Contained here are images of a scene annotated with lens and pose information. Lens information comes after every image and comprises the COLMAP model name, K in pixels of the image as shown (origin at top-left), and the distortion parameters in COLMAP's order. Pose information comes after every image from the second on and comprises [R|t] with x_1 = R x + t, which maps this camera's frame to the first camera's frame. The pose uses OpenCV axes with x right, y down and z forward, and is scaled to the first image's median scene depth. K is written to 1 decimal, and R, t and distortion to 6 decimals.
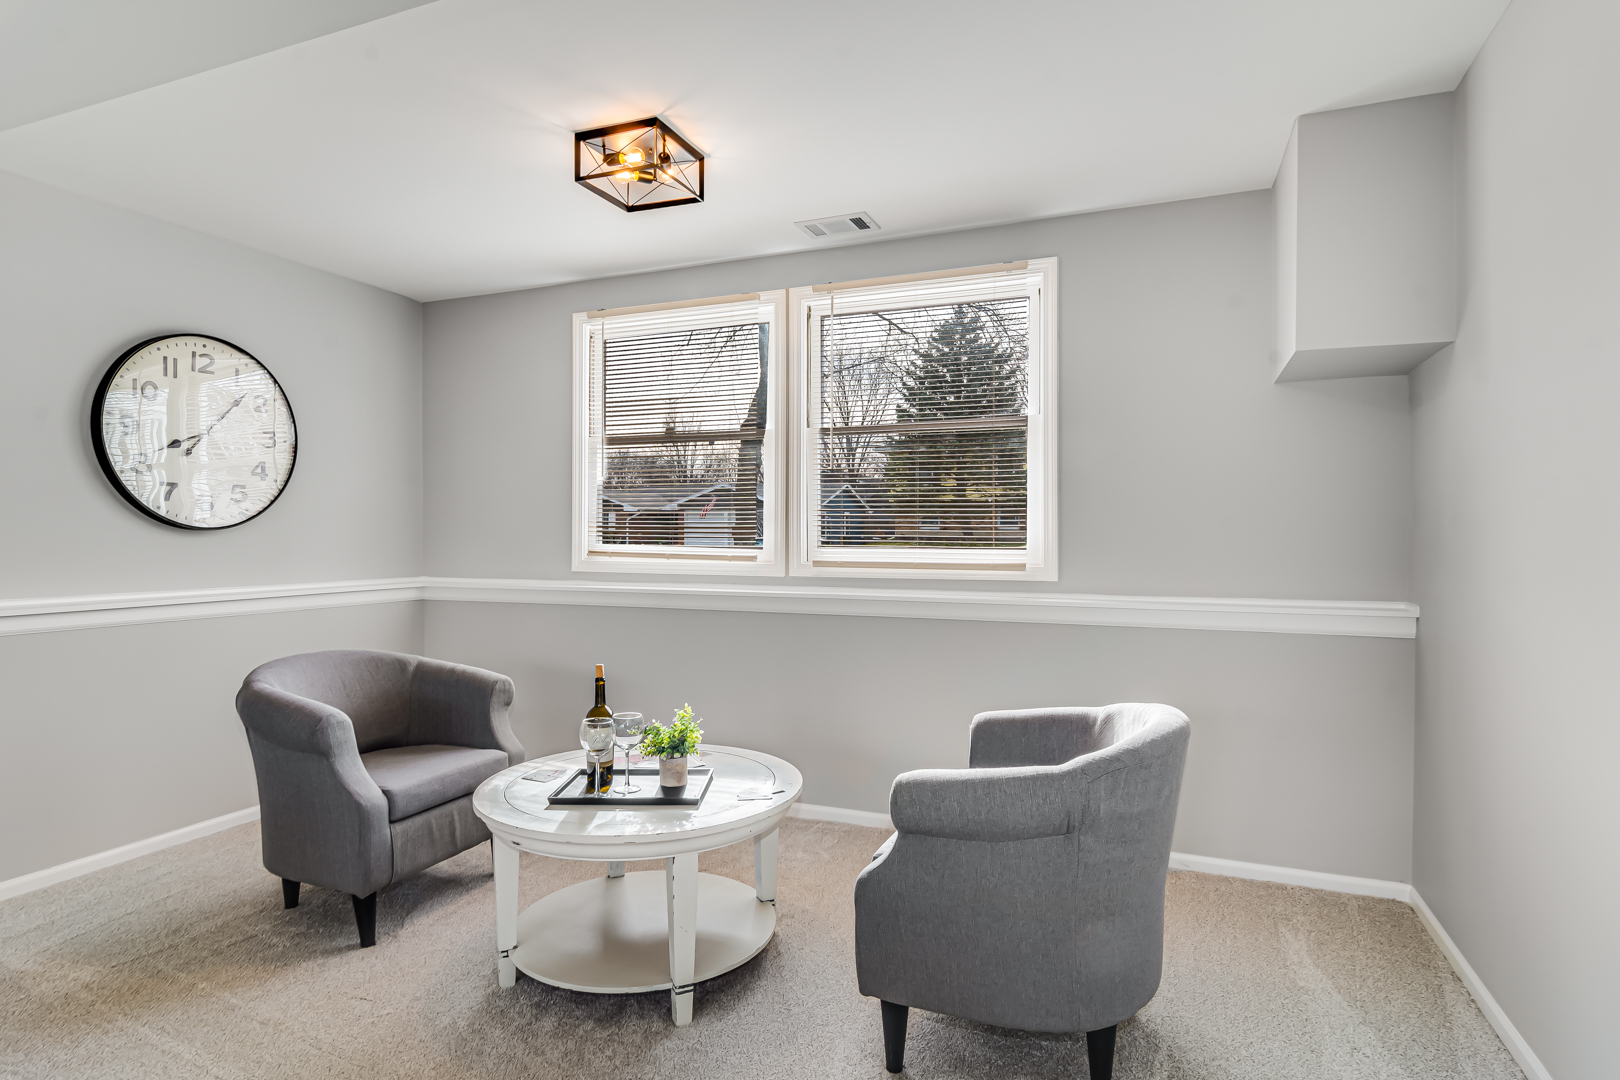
lens RADIAL K [[866.8, 0, 800.8], [0, 866.8, 535.8], [0, 0, 1]] dist [0.001118, 0.000434]
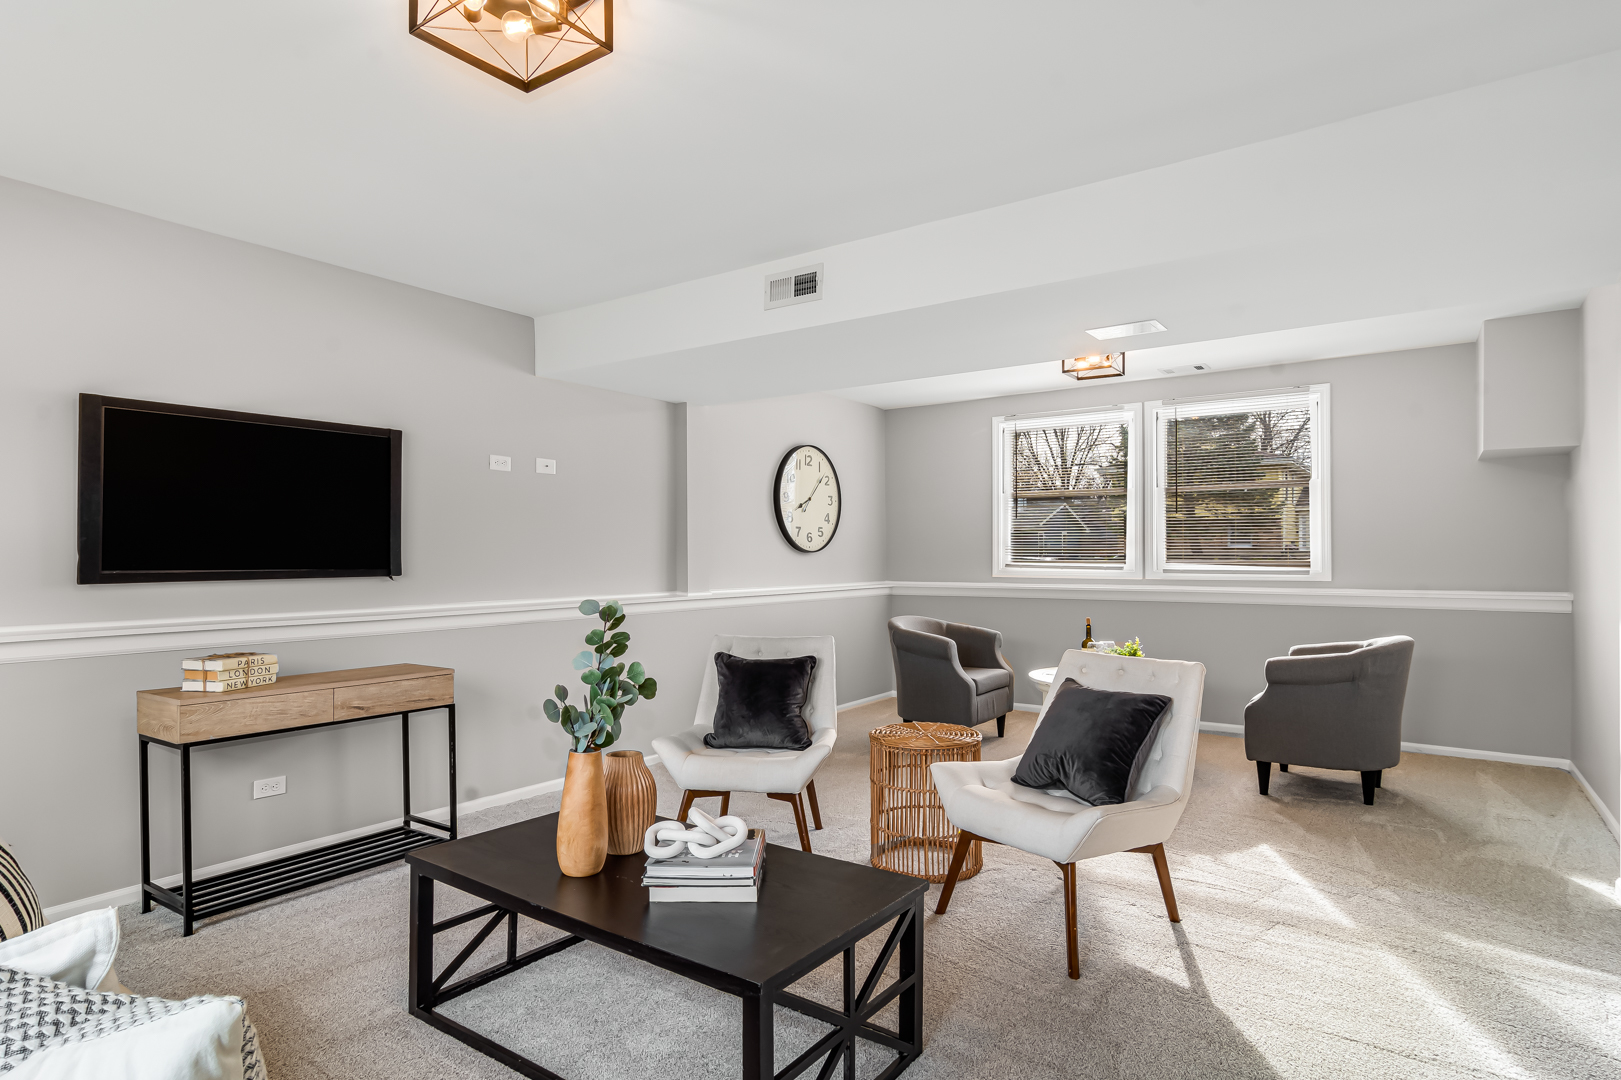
lens RADIAL K [[880.5, 0, 800.3], [0, 880.5, 552.4], [0, 0, 1]] dist [0.002746, 0.001541]
pose [[0.976552, -0.004653, -0.215232, -0.360069], [0.004042, 0.999986, -0.003280, -0.001022], [0.215244, 0.002334, 0.976557, -0.933720]]
